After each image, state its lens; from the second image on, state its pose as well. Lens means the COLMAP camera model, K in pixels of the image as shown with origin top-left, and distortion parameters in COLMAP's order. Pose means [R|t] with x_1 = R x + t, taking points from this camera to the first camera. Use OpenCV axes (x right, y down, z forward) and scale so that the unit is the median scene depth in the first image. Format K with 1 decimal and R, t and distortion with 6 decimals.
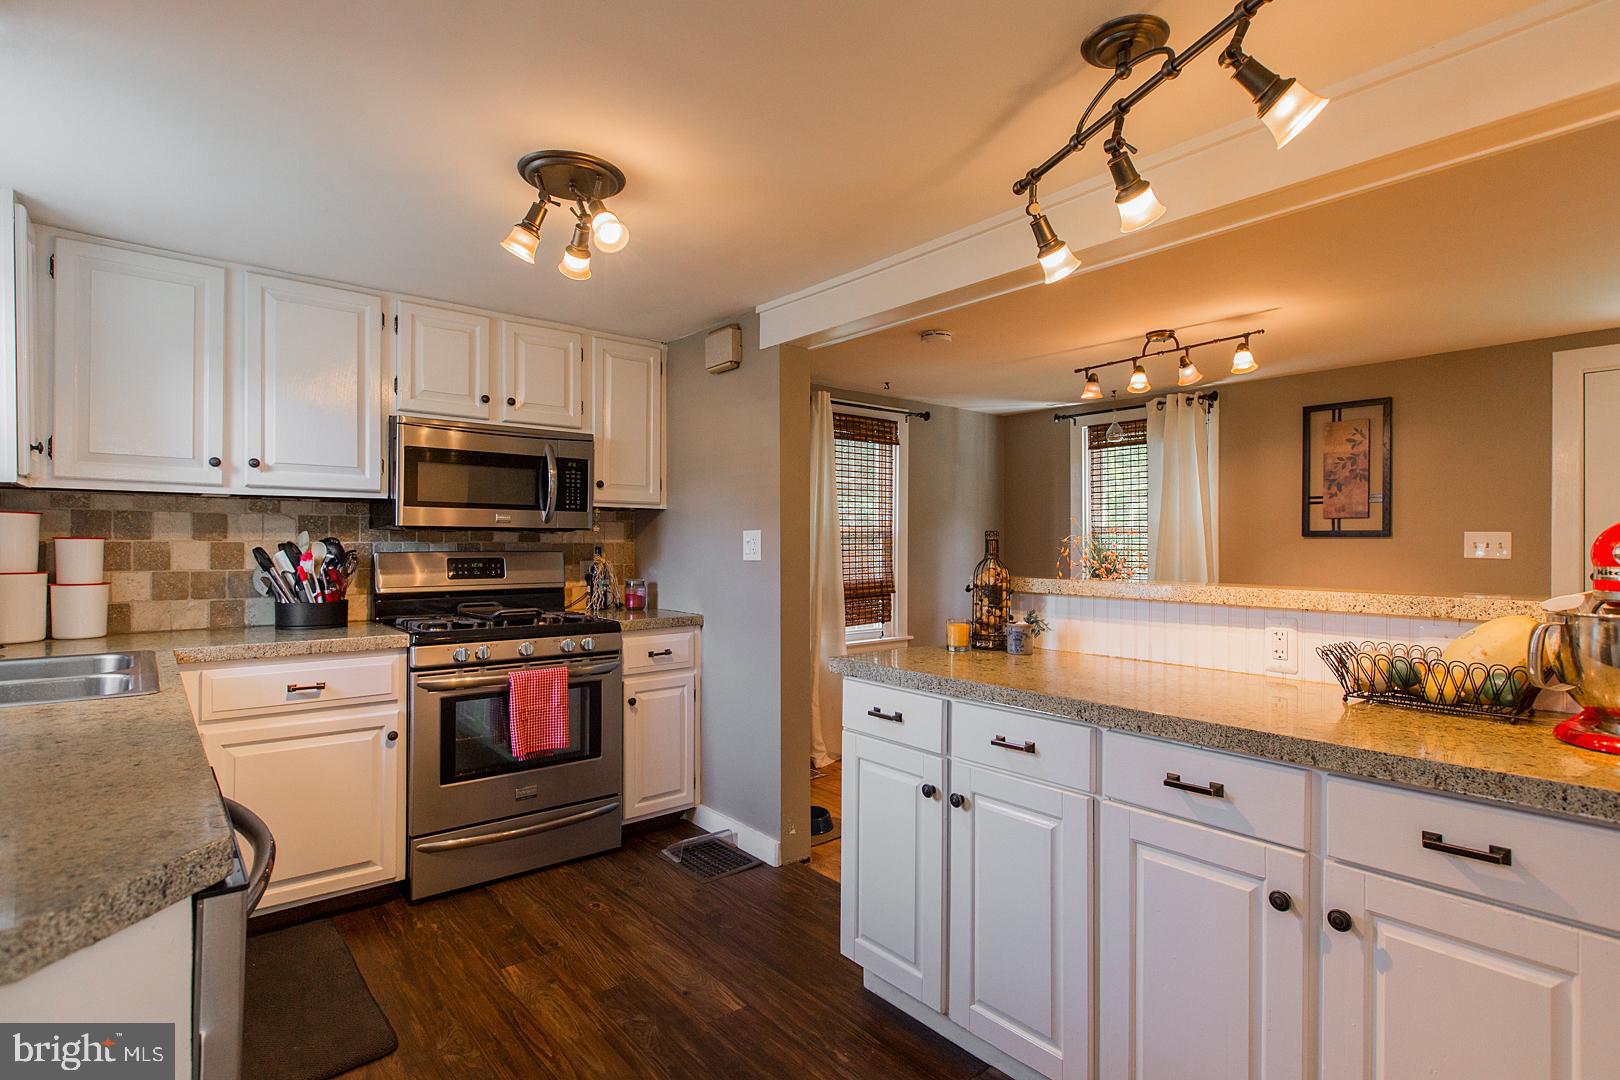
lens RADIAL K [[799.4, 0, 824.5], [0, 799.4, 542.6], [0, 0, 1]] dist [0.000219, 0.000030]
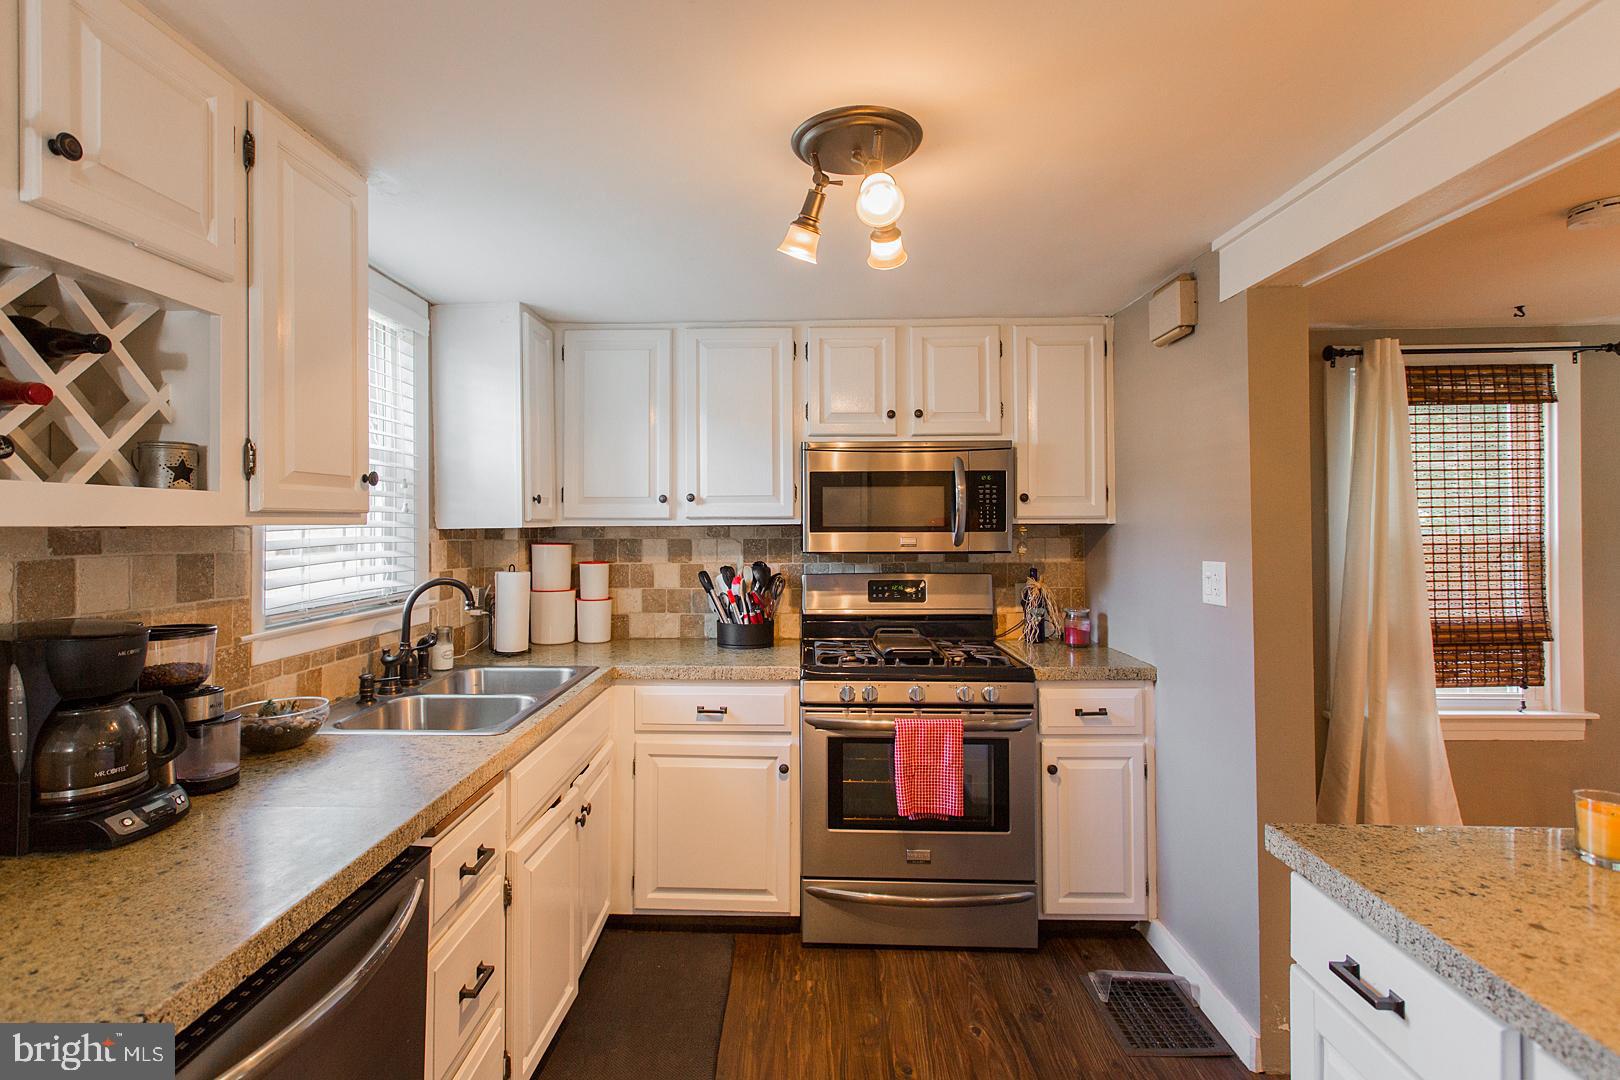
lens RADIAL K [[769.0, 0, 774.4], [0, 769.0, 516.0], [0, 0, 1]] dist [0.002445, 0.000263]
pose [[0.732859, -0.014643, -0.680223, 0.084416], [0.007885, 0.999884, -0.013028, -0.048079], [0.680335, 0.004184, 0.732889, 0.237460]]
